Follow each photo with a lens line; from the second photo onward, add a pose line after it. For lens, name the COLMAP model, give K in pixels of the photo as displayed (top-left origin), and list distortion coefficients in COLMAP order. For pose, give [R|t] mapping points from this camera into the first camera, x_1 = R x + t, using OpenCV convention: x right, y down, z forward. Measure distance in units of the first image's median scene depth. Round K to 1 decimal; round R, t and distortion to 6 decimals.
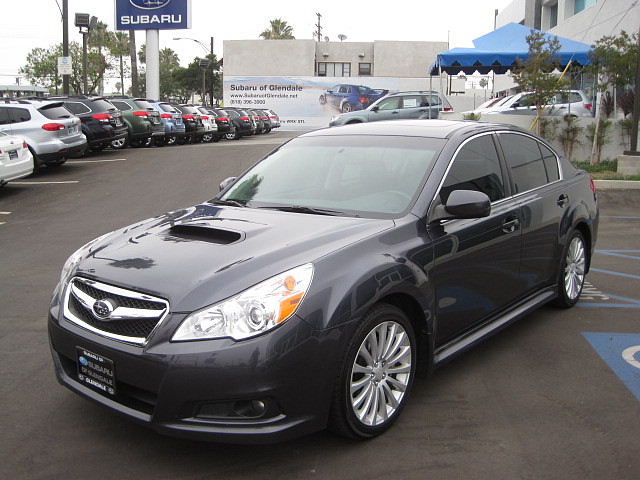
lens RADIAL K [[650.2, 0, 320.0], [0, 650.2, 240.0], [0, 0, 1]] dist [-0.201583, 0.222991]
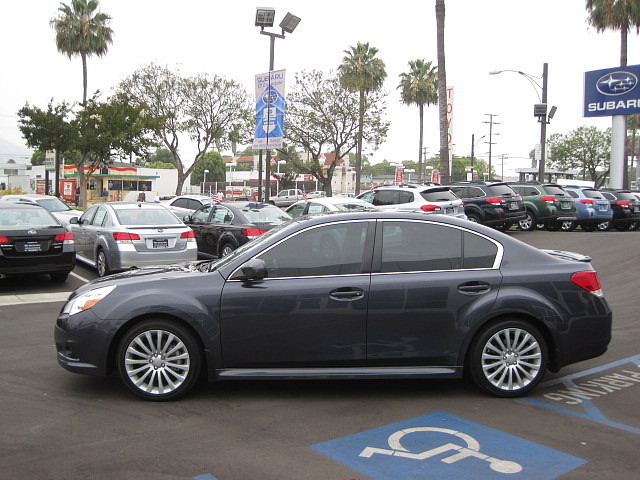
lens RADIAL K [[650.2, 0, 320.0], [0, 650.2, 240.0], [0, 0, 1]] dist [-0.201583, 0.222991]
pose [[0.691304, 0.053089, -0.720611, 0.285540], [-0.144347, 0.987341, -0.065737, -0.009795], [0.707999, 0.149463, 0.690216, 0.023013]]
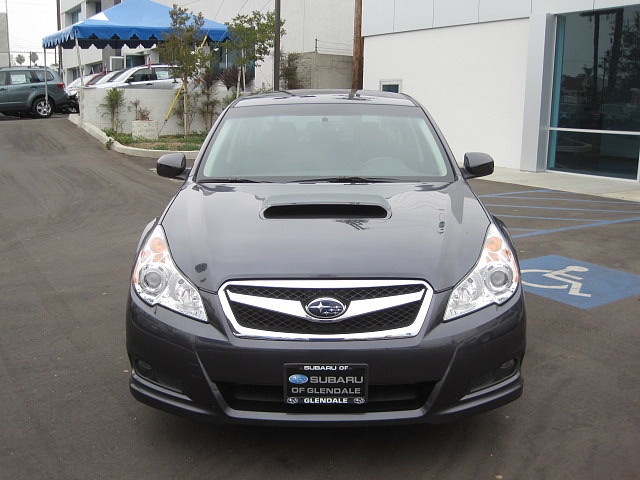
lens RADIAL K [[650.2, 0, 320.0], [0, 650.2, 240.0], [0, 0, 1]] dist [-0.201583, 0.222991]
pose [[0.780615, -0.125903, 0.612200, -0.147542], [0.103935, 0.992012, 0.071487, -0.007204], [-0.616310, 0.007825, 0.787465, 0.059044]]
